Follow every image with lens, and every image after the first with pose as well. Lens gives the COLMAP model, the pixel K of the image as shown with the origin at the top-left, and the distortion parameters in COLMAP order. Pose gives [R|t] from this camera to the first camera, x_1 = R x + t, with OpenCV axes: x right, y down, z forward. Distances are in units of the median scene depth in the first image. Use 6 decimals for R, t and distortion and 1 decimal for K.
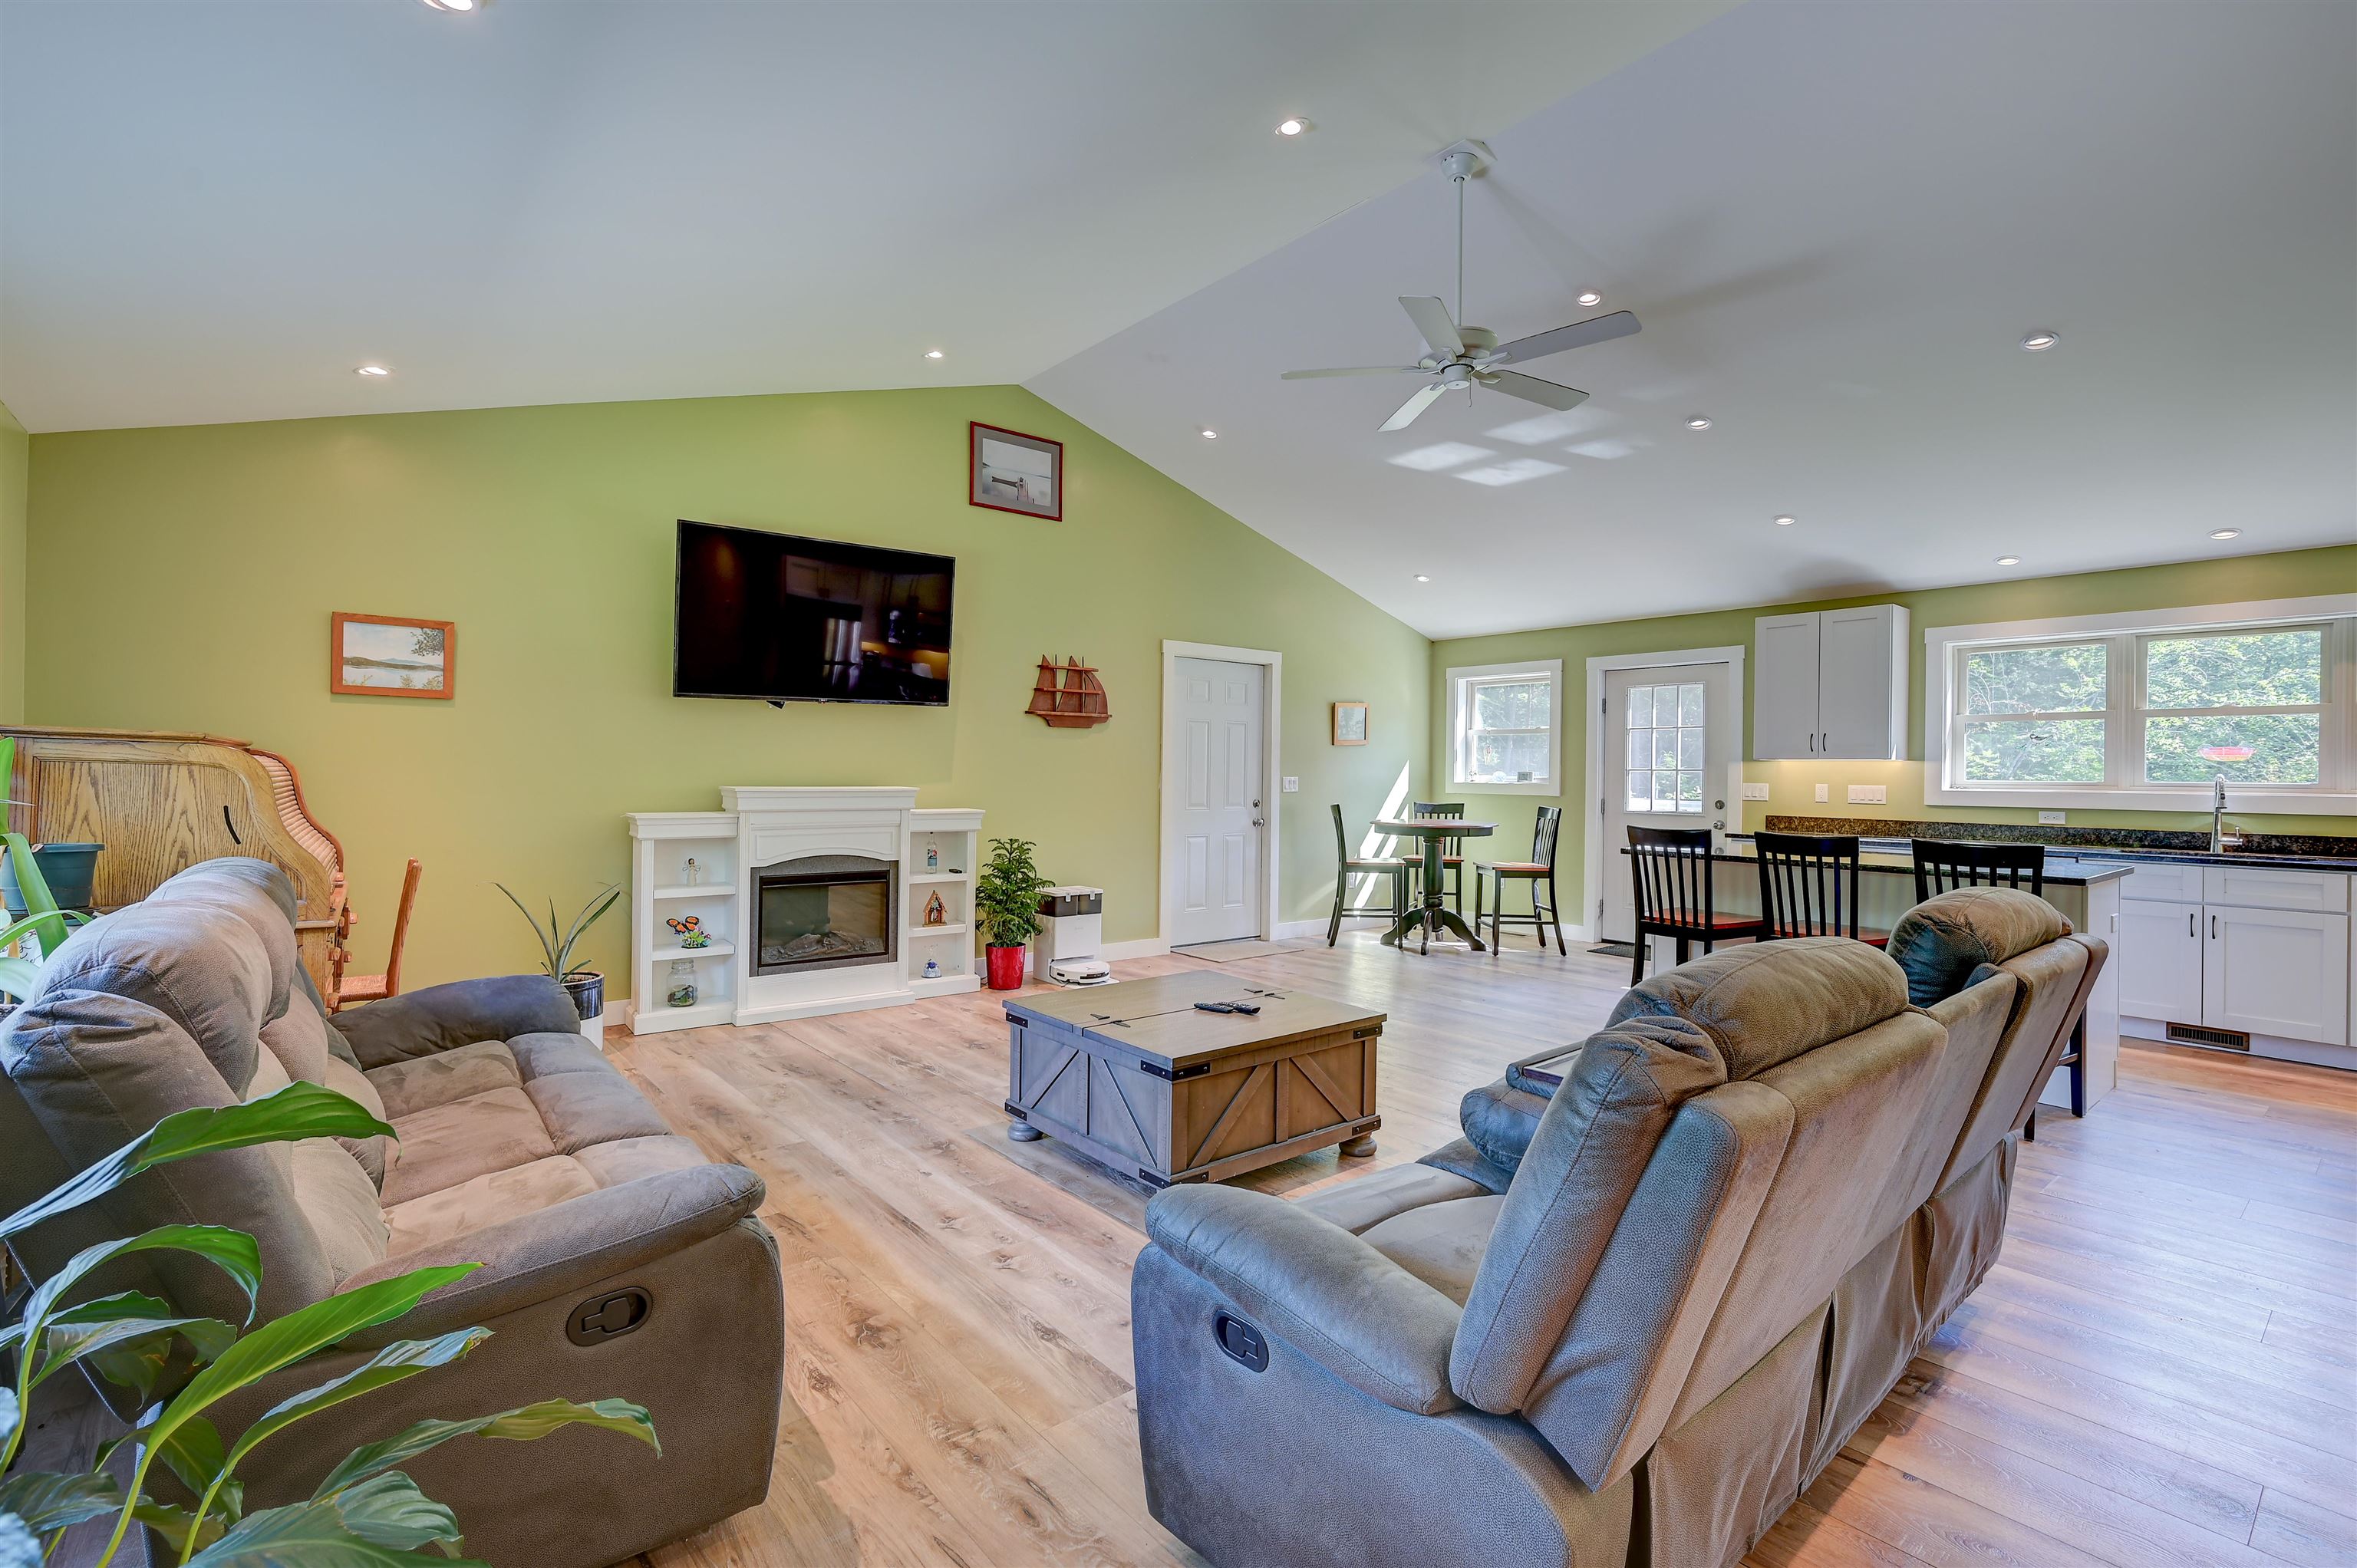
lens RADIAL K [[1060.5, 0, 1188.7], [0, 1060.5, 755.7], [0, 0, 1]] dist [0.000889, 0.000360]
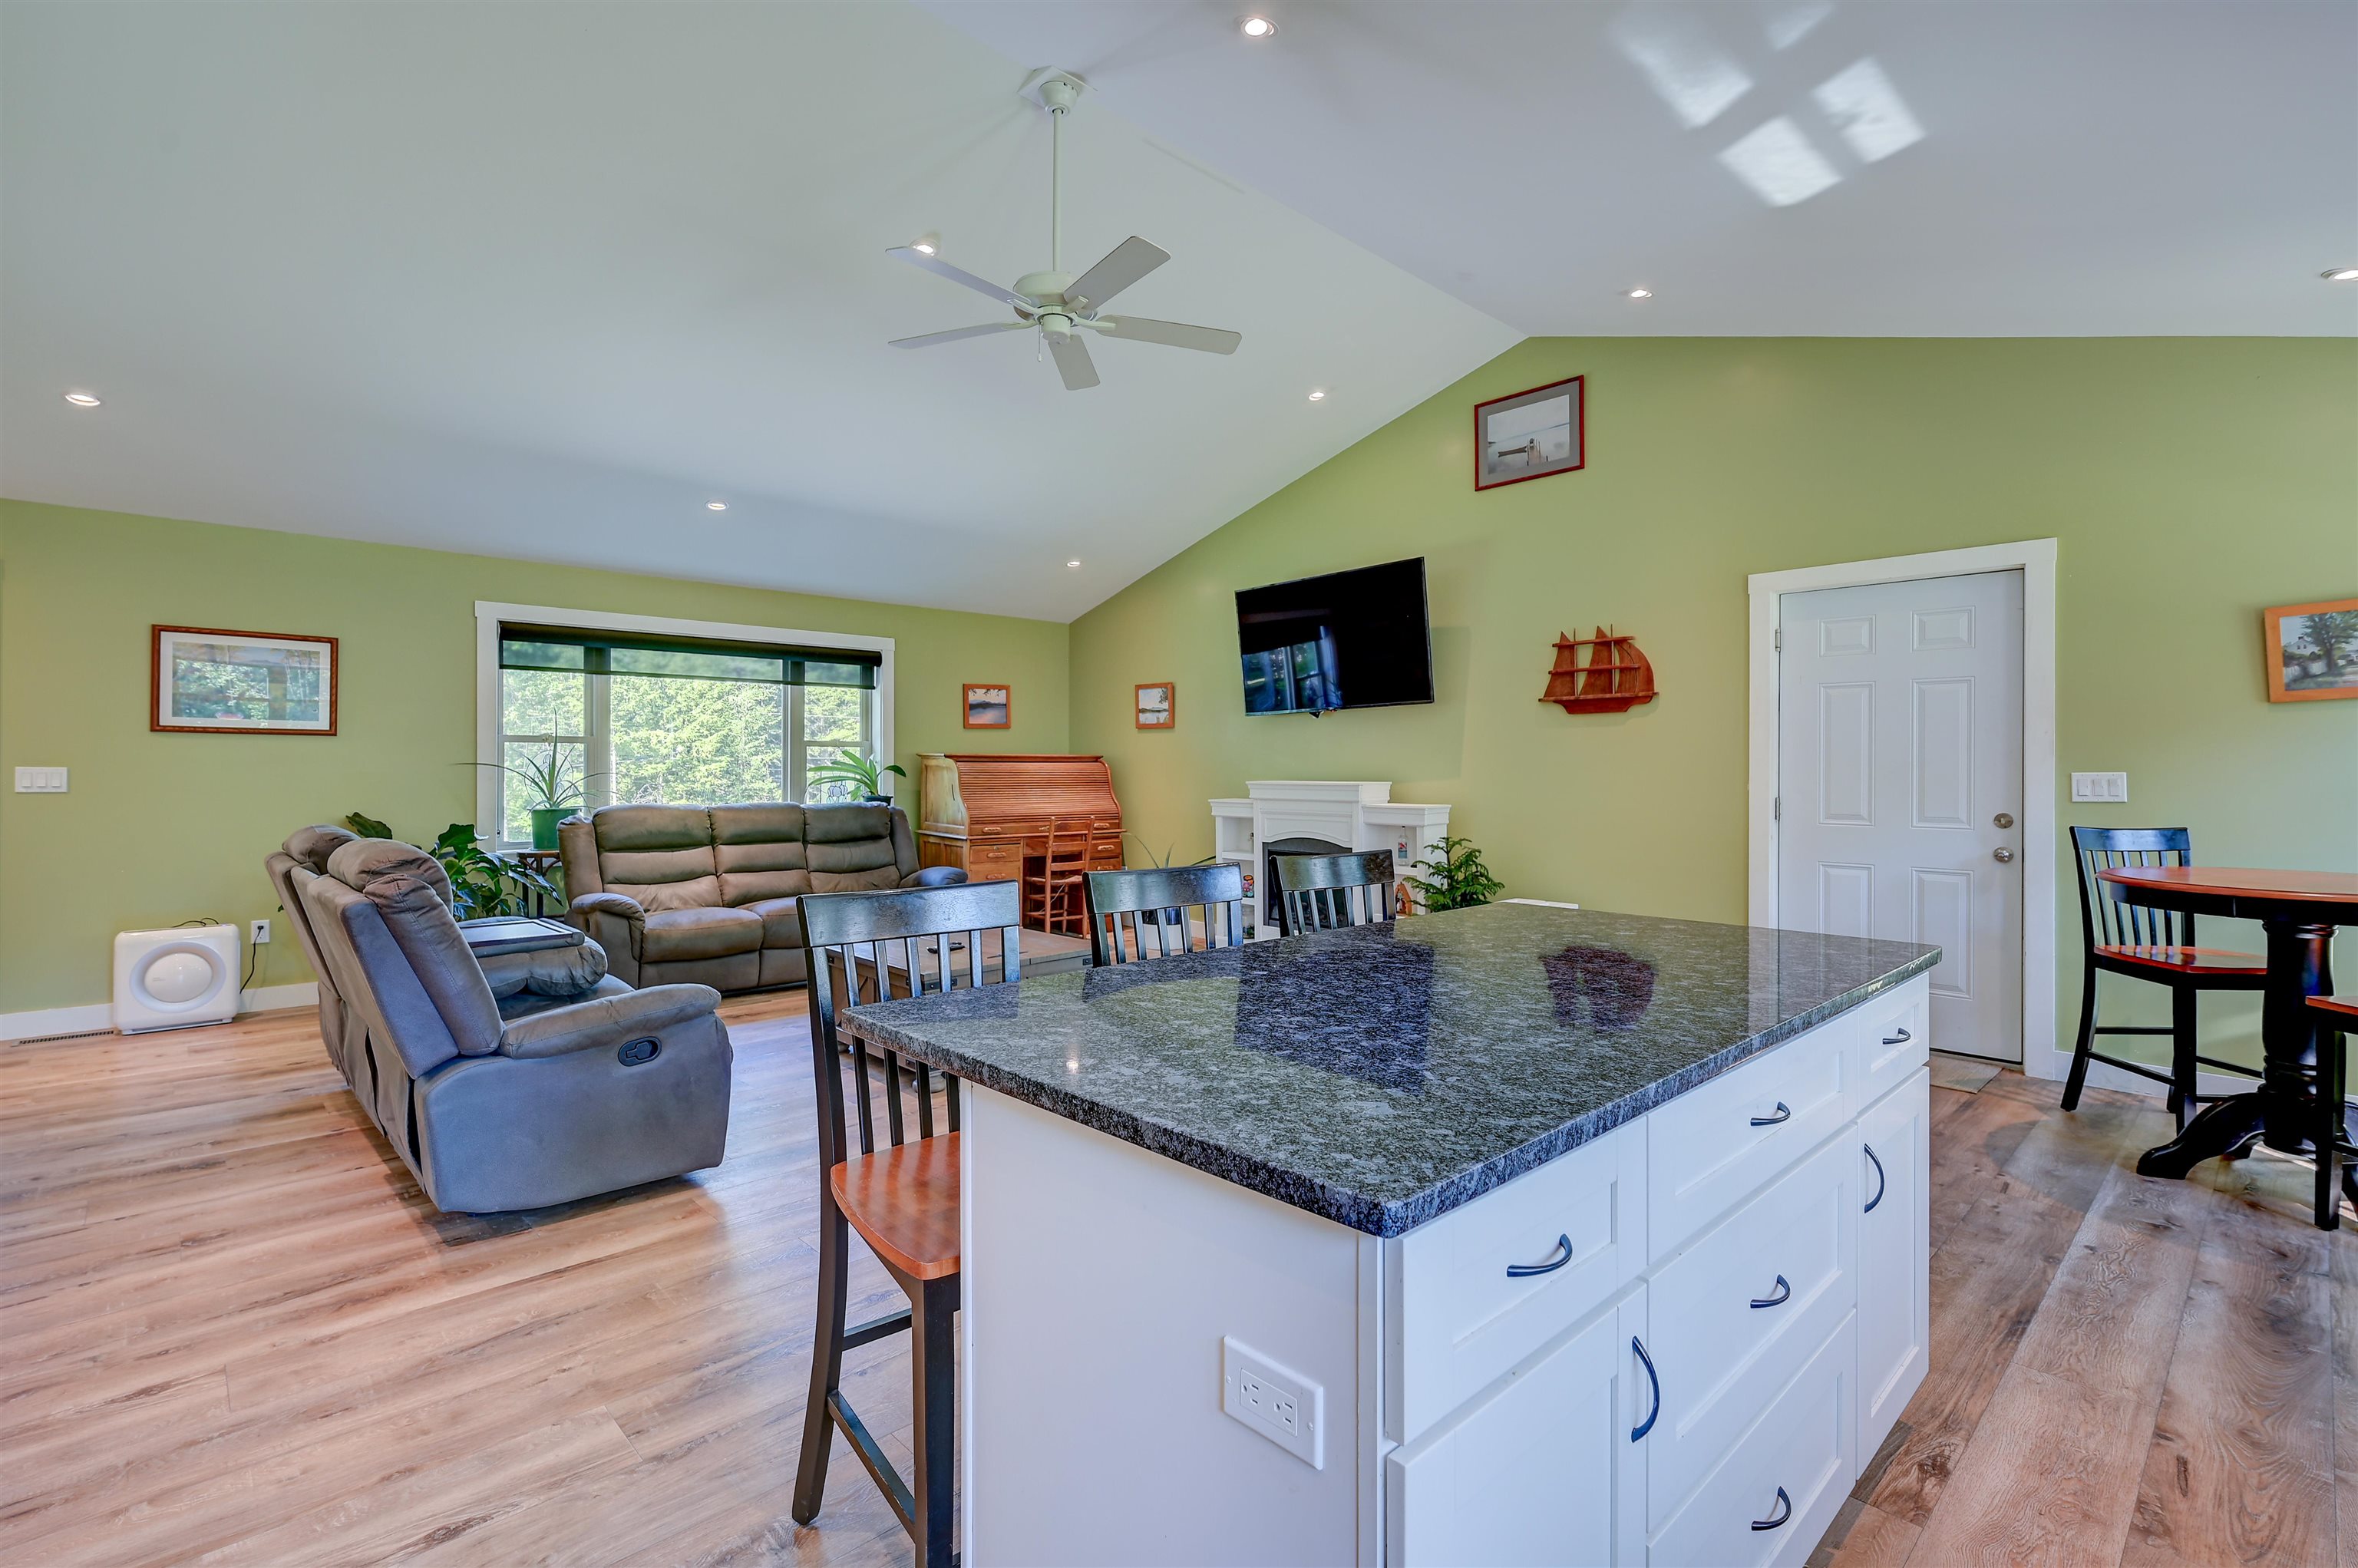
lens RADIAL K [[1060.9, 0, 1173.0], [0, 1060.9, 776.3], [0, 0, 1]] dist [0.000889, 0.000360]
pose [[0.068441, -0.003302, -0.997650, 0.888942], [0.014674, 0.999890, -0.002303, 0.024935], [0.997547, -0.014482, 0.068482, 0.789671]]
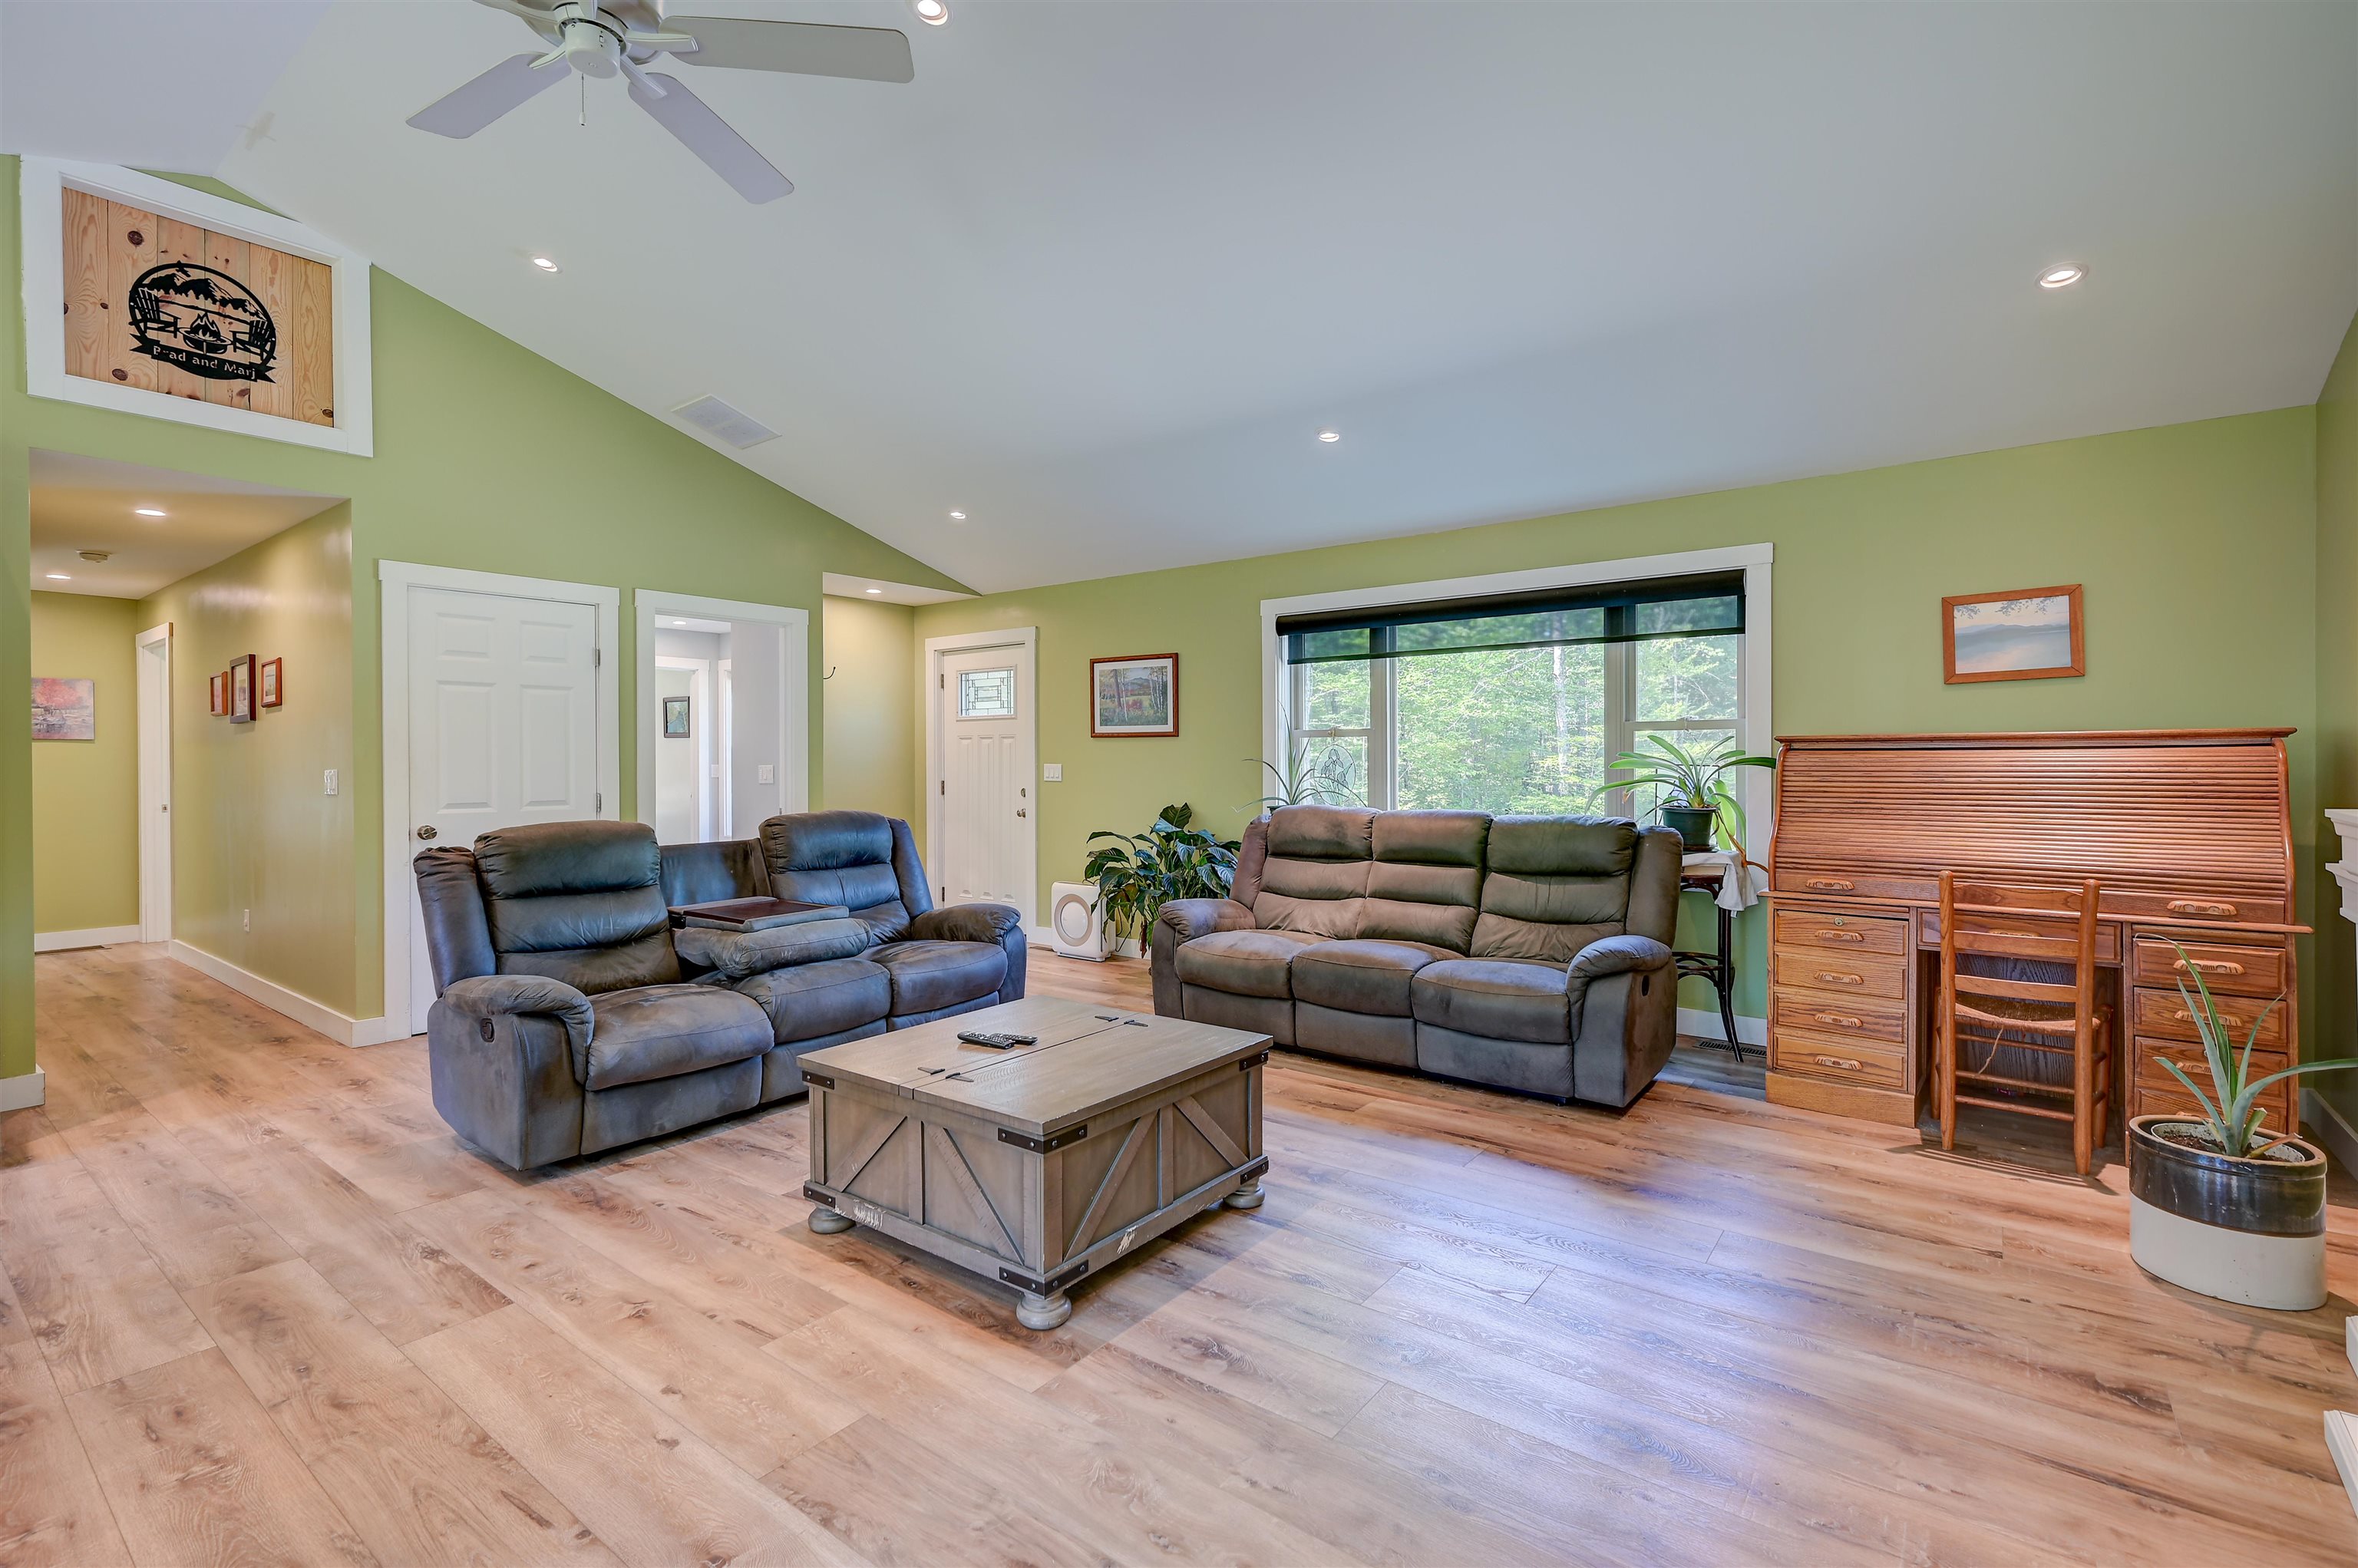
lens RADIAL K [[1060.9, 0, 1199.5], [0, 1060.9, 770.9], [0, 0, 1]] dist [0.000889, 0.000360]
pose [[-0.972068, -0.004451, -0.234657, 0.052428], [-0.002501, 0.999960, -0.008608, 0.020374], [0.234686, -0.007781, -0.972040, 1.234887]]
